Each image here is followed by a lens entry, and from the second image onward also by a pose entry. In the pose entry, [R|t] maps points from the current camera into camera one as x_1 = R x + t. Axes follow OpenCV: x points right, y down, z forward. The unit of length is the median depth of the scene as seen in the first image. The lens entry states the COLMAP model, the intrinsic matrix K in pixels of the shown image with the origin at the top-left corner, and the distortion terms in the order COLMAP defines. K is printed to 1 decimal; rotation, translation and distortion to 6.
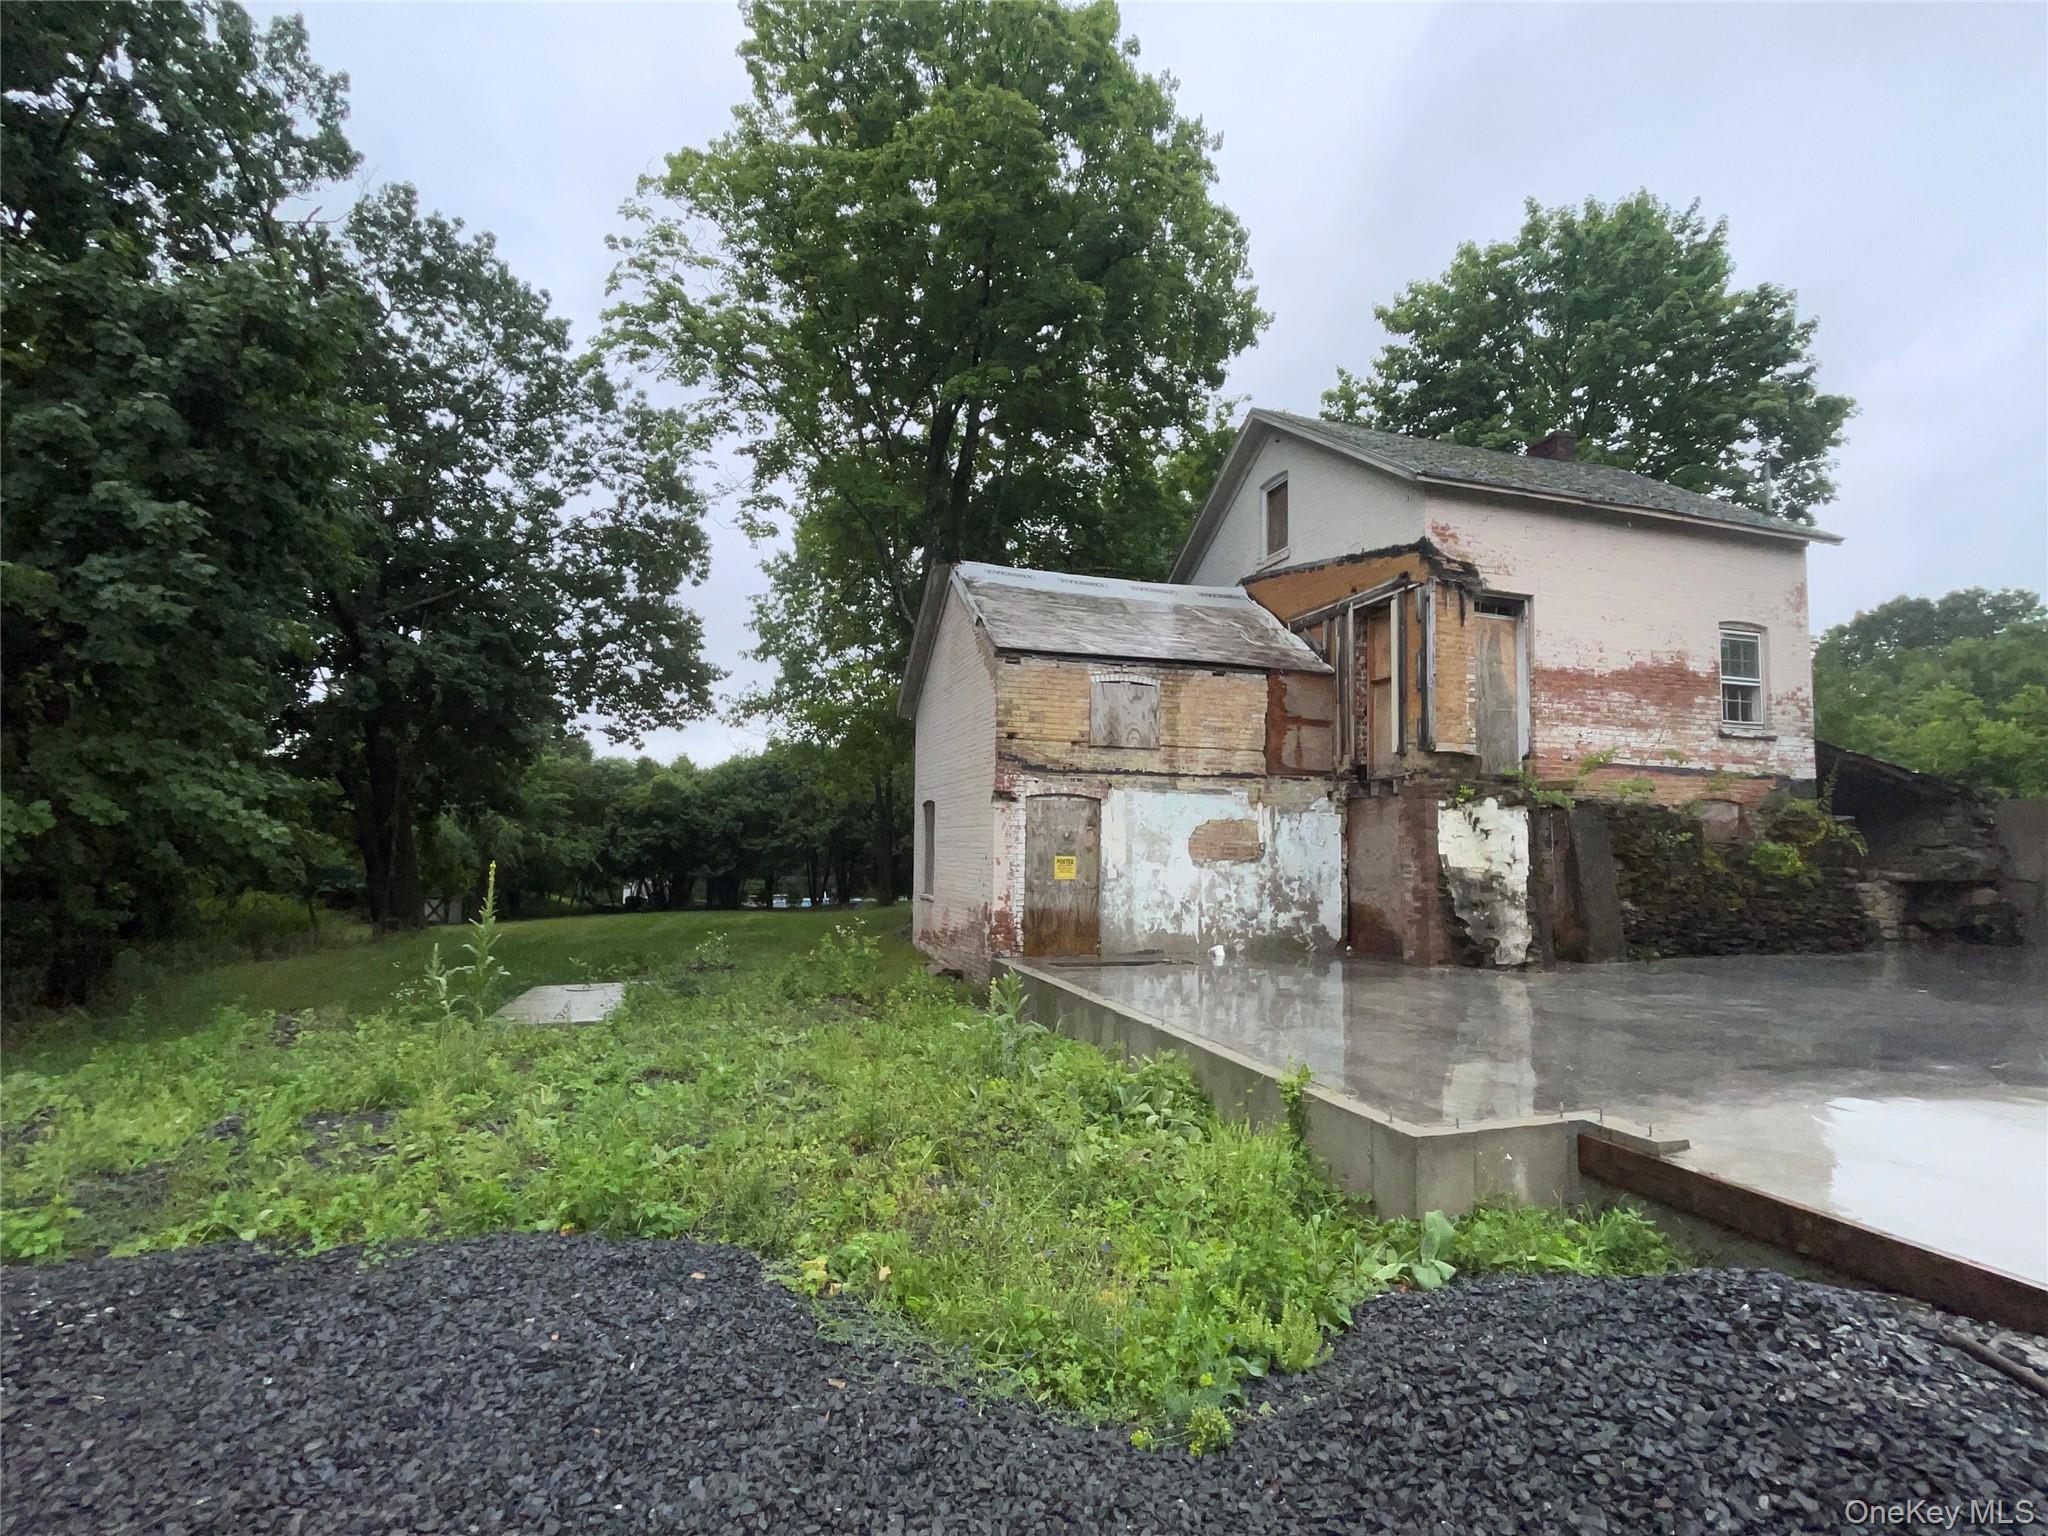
lens RADIAL K [[926.6, 0, 1031.3], [0, 926.6, 767.1], [0, 0, 1]] dist [-0.012257, -0.000010]
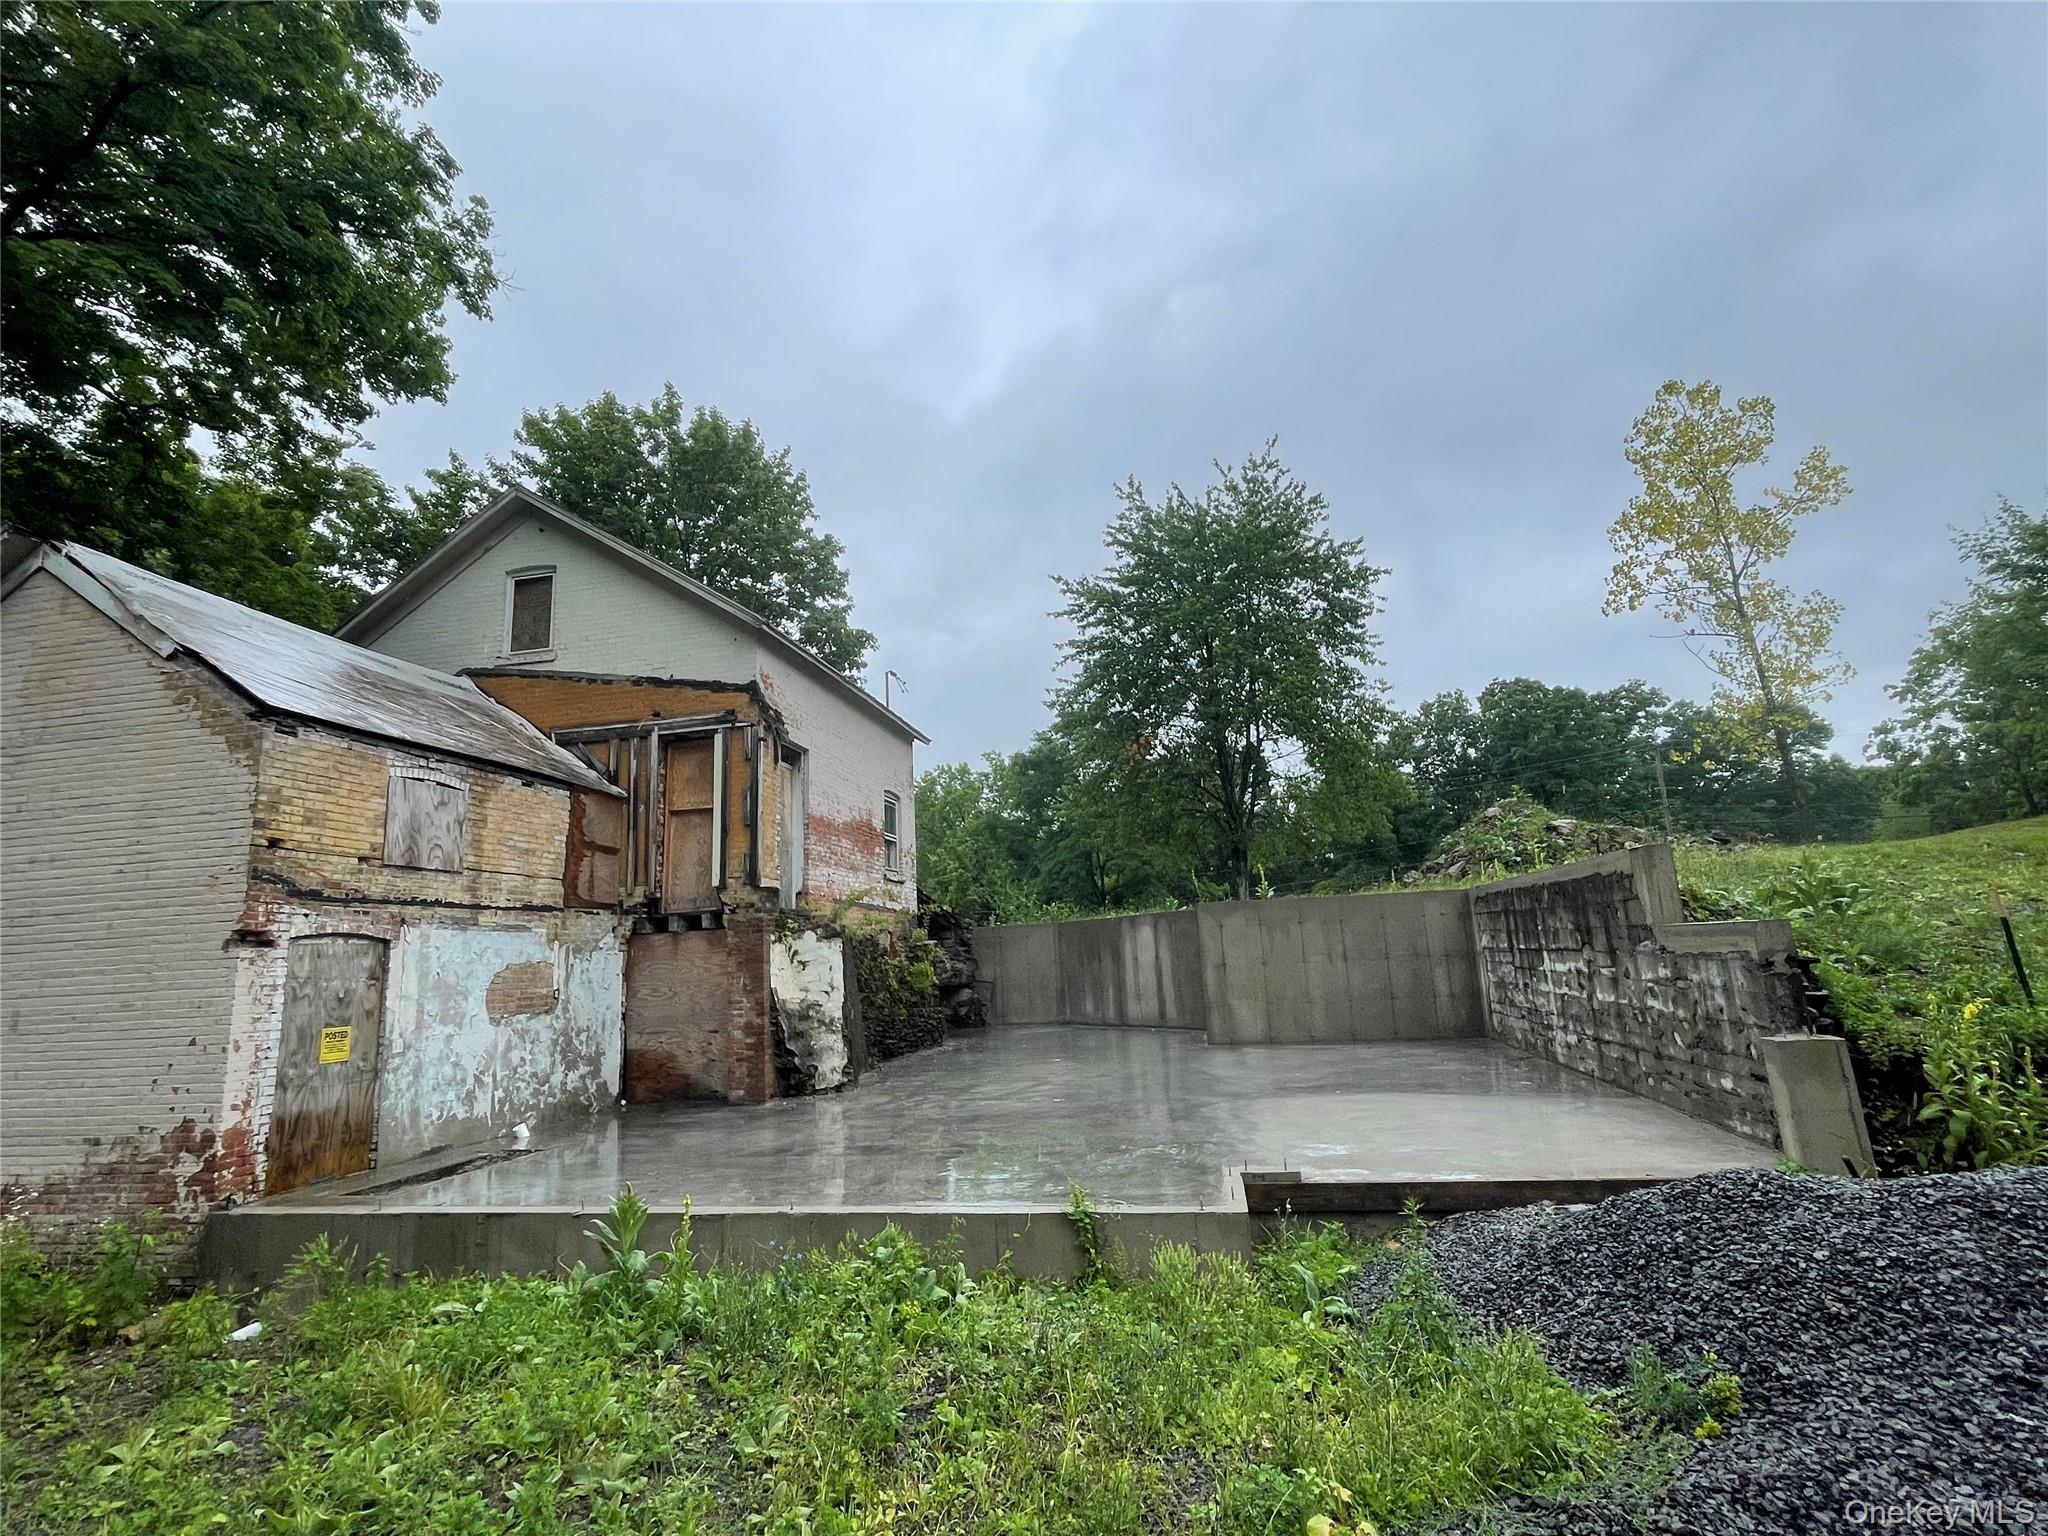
lens RADIAL K [[926.6, 0, 1031.3], [0, 926.6, 767.1], [0, 0, 1]] dist [-0.012257, -0.000010]
pose [[0.490564, 0.137692, 0.860458, -0.301401], [-0.014545, 0.988594, -0.149904, 0.001673], [-0.871284, 0.061022, 0.486971, 0.209799]]
